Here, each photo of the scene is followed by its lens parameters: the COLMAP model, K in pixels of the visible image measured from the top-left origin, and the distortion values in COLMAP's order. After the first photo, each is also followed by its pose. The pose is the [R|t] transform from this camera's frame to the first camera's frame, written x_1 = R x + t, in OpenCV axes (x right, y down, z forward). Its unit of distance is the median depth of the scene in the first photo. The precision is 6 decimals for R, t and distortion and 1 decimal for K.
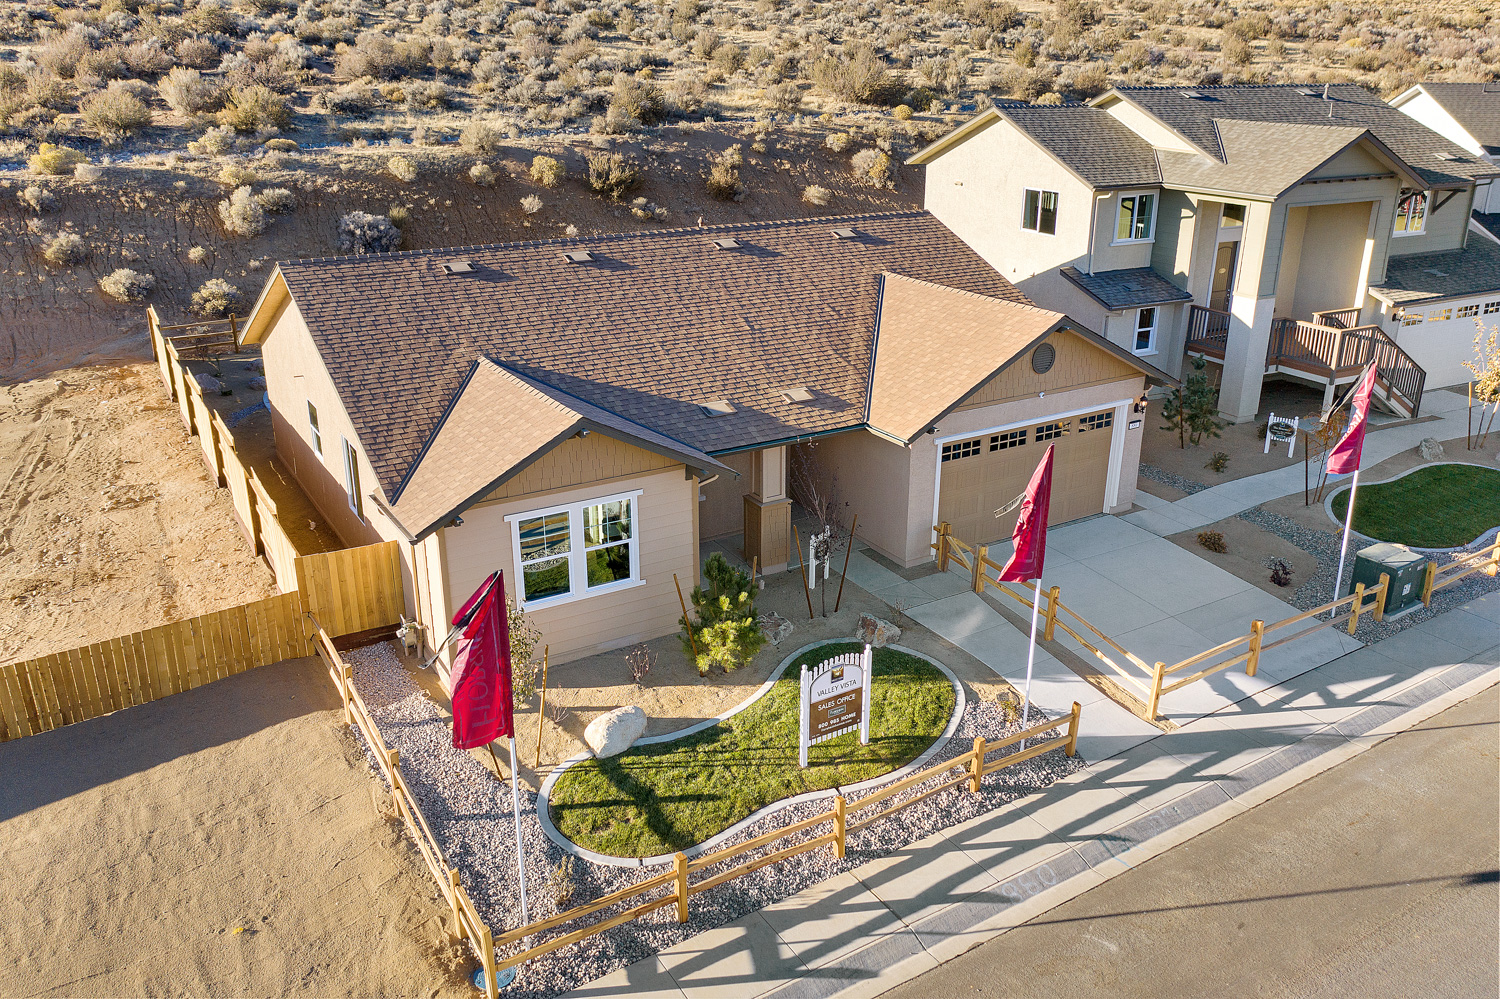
lens RADIAL K [[1190.1, 0, 750.0], [0, 1190.1, 499.5], [0, 0, 1]] dist [-0.016164, 0.012143]
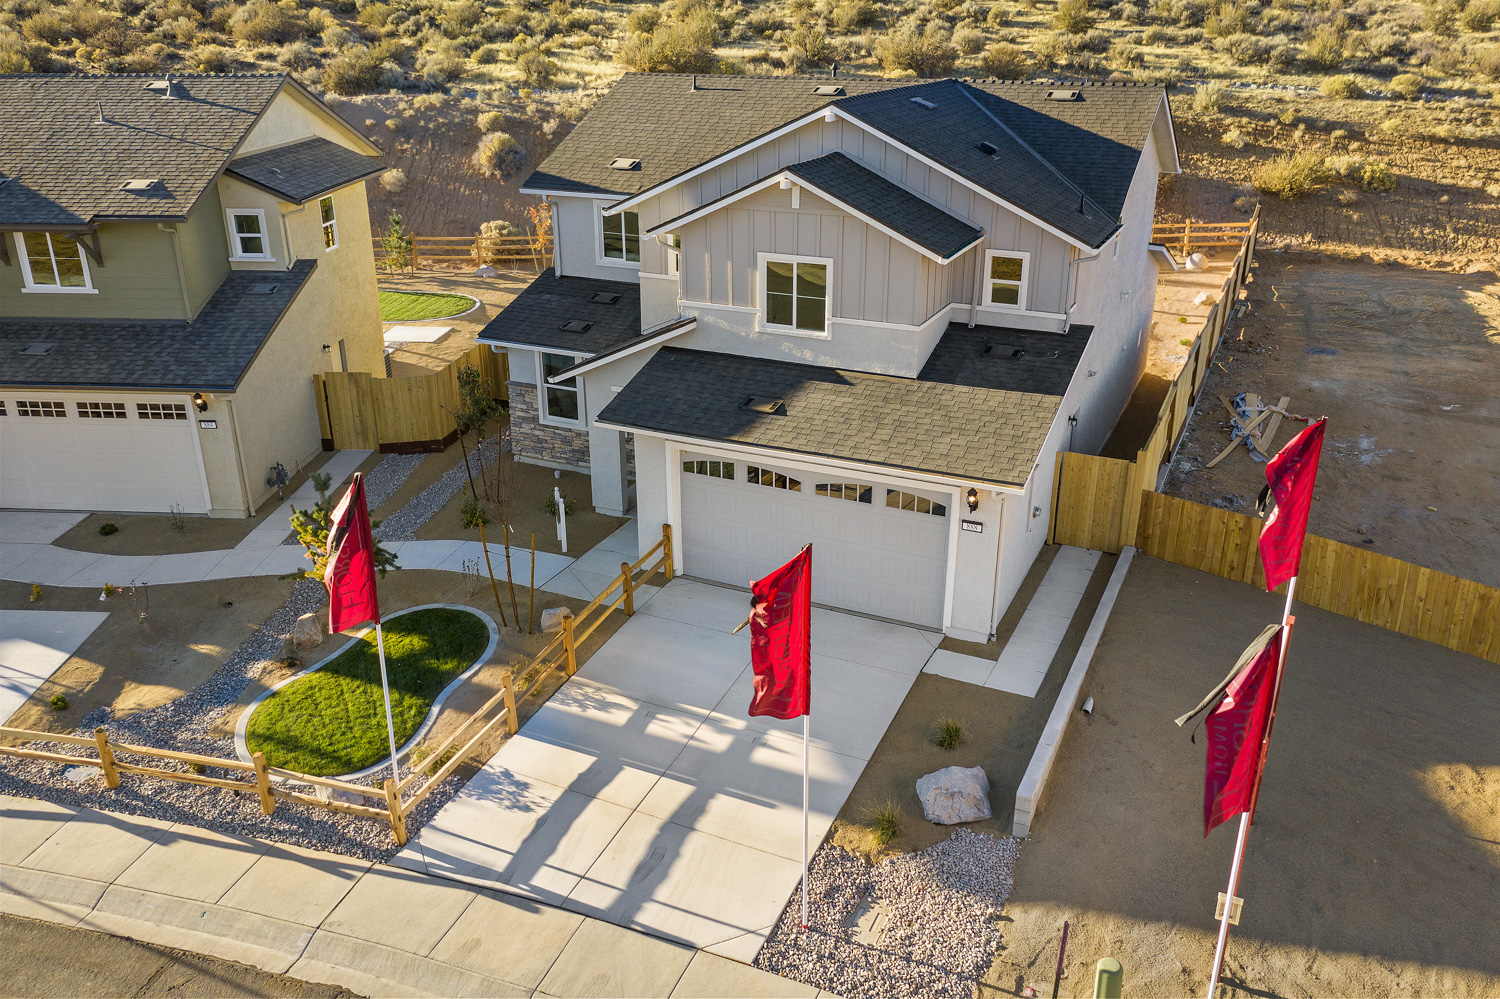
lens RADIAL K [[1185.2, 0, 750.0], [0, 1185.2, 499.5], [0, 0, 1]] dist [-0.009907, 0.003197]
pose [[0.858319, 0.195213, -0.474531, 1.607421], [-0.179065, 0.980618, 0.079520, -0.289476], [0.480857, 0.016718, 0.876639, 0.726047]]
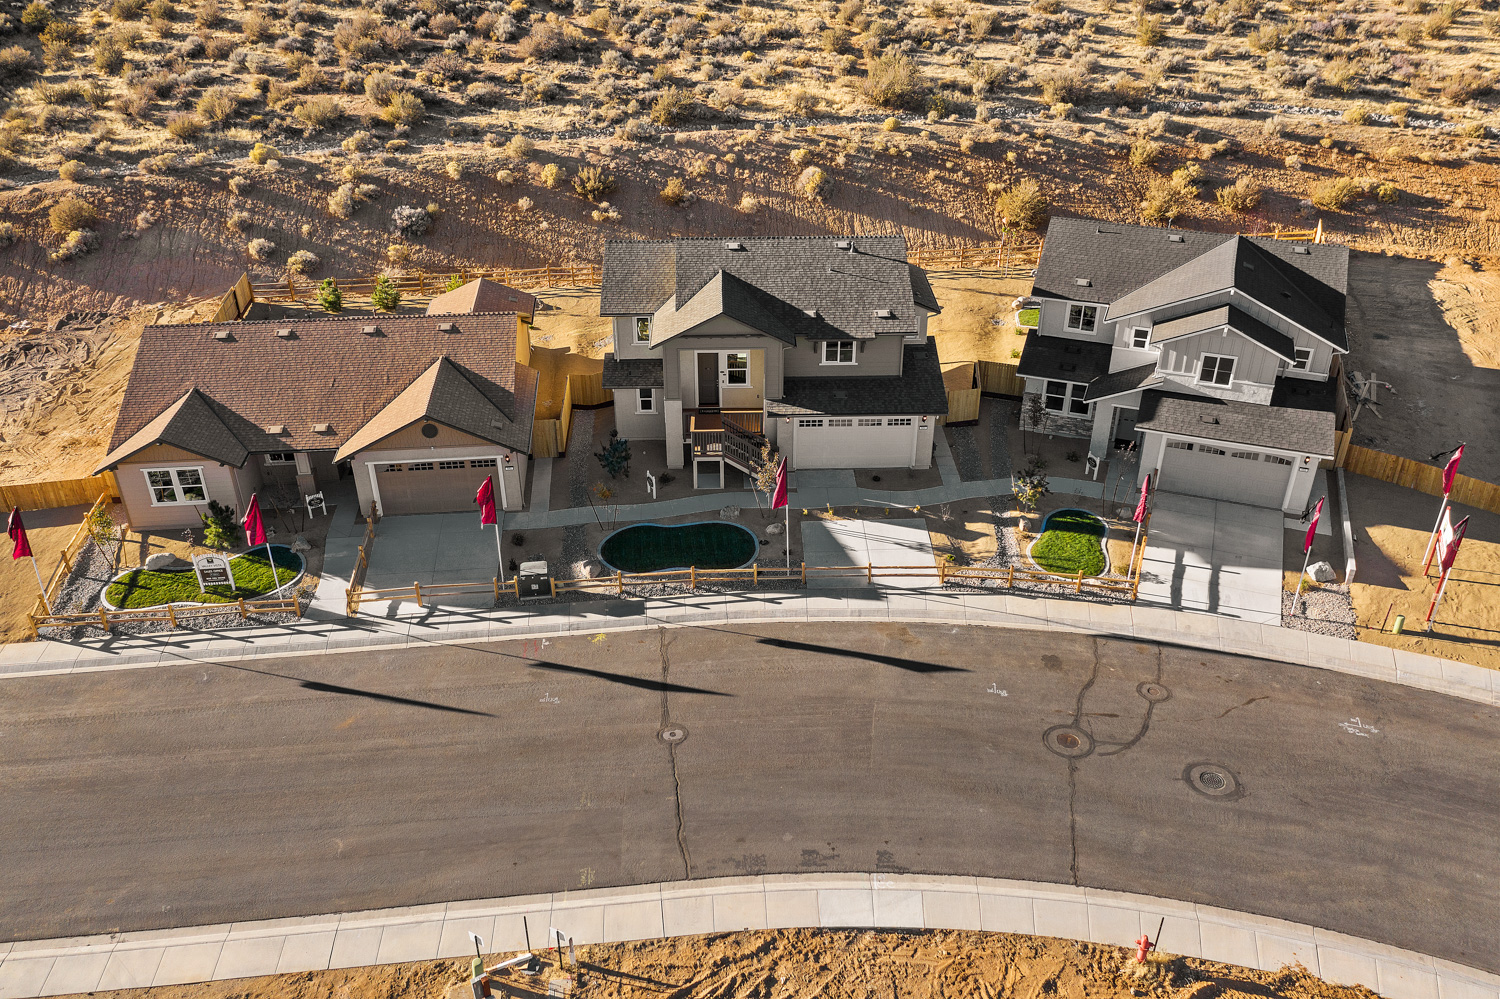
lens RADIAL K [[1185.2, 0, 750.0], [0, 1185.2, 499.5], [0, 0, 1]] dist [-0.009907, 0.003197]
pose [[0.901749, 0.217104, -0.373783, 1.318866], [-0.149460, 0.967985, 0.201662, -0.429296], [0.405598, -0.125983, 0.905328, -0.519282]]
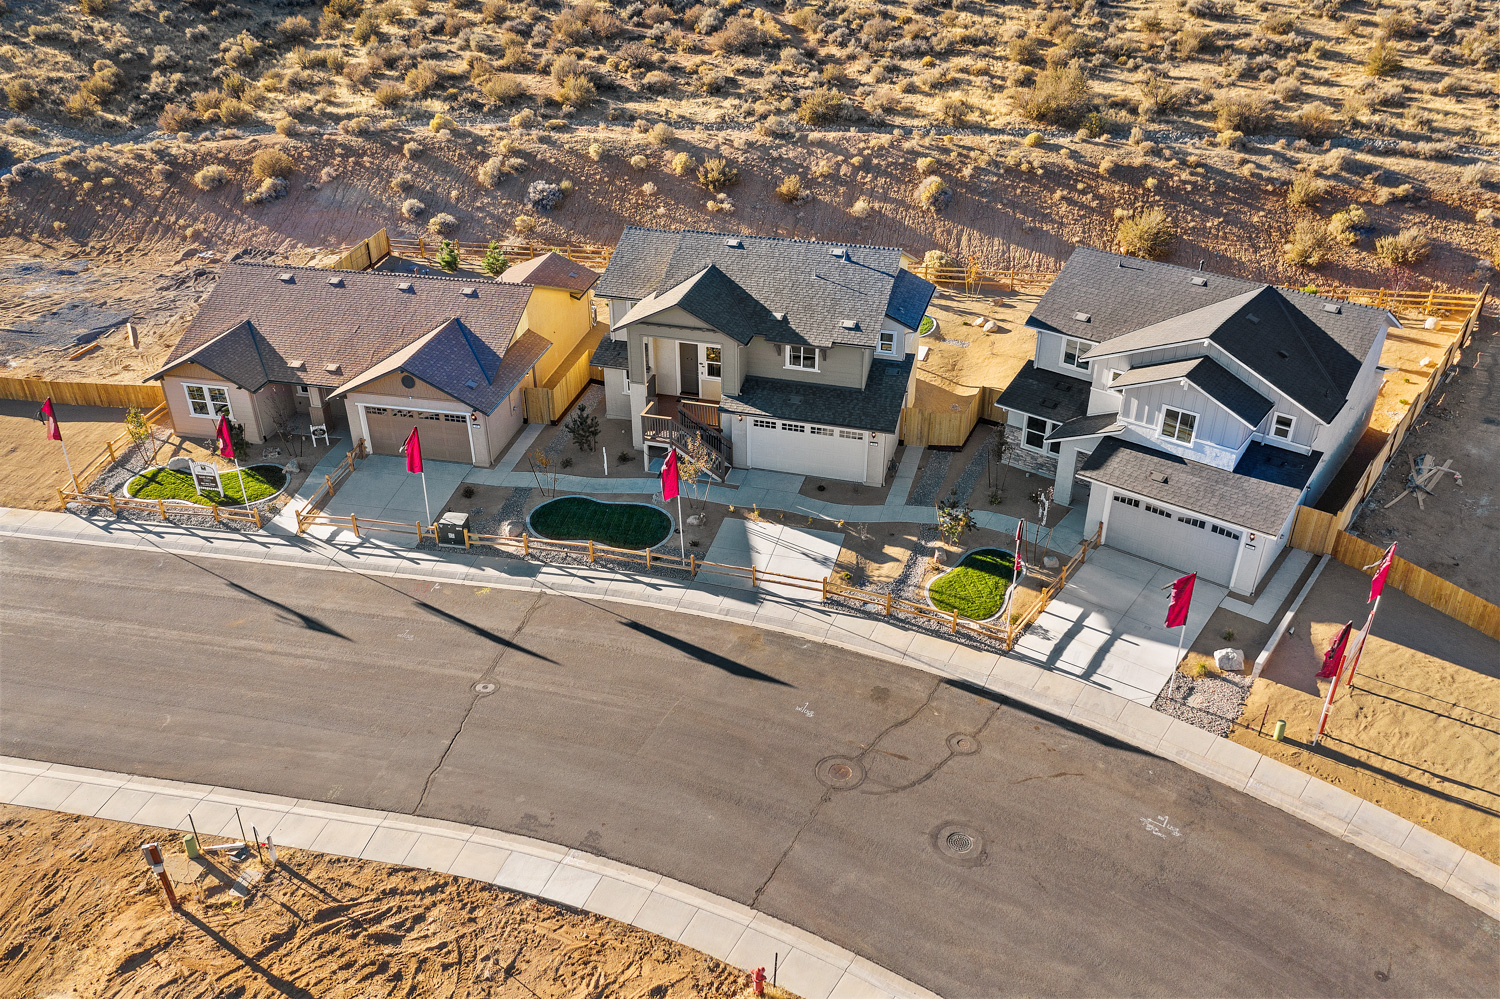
lens RADIAL K [[1187.6, 0, 750.0], [0, 1187.6, 499.5], [0, 0, 1]] dist [-0.010552, 0.004589]
pose [[0.729585, 0.344667, -0.590686, 1.818387], [-0.237607, 0.937660, 0.253648, -0.543565], [0.641287, -0.044707, 0.765998, -0.239278]]
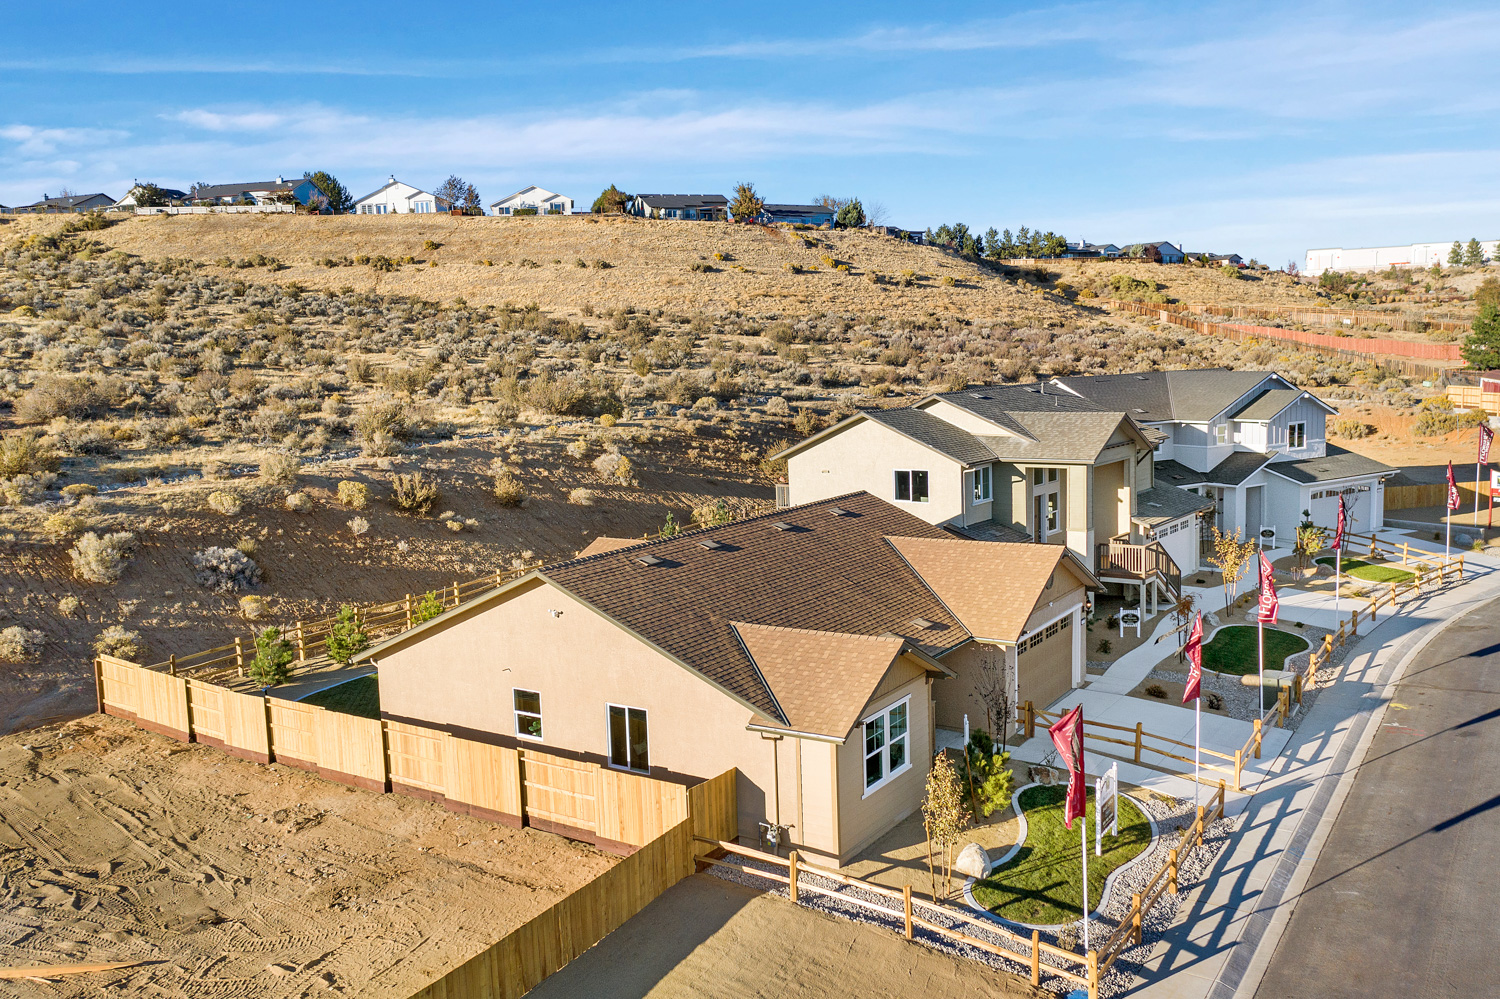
lens RADIAL K [[1255.5, 0, 753.1], [0, 1255.5, 497.7], [0, 0, 1]] dist [-0.008577, 0.000135]
pose [[0.902416, -0.083838, 0.422630, -0.621161], [0.184952, 0.961294, -0.204222, 0.026977], [-0.389150, 0.262460, 0.882993, -0.194224]]
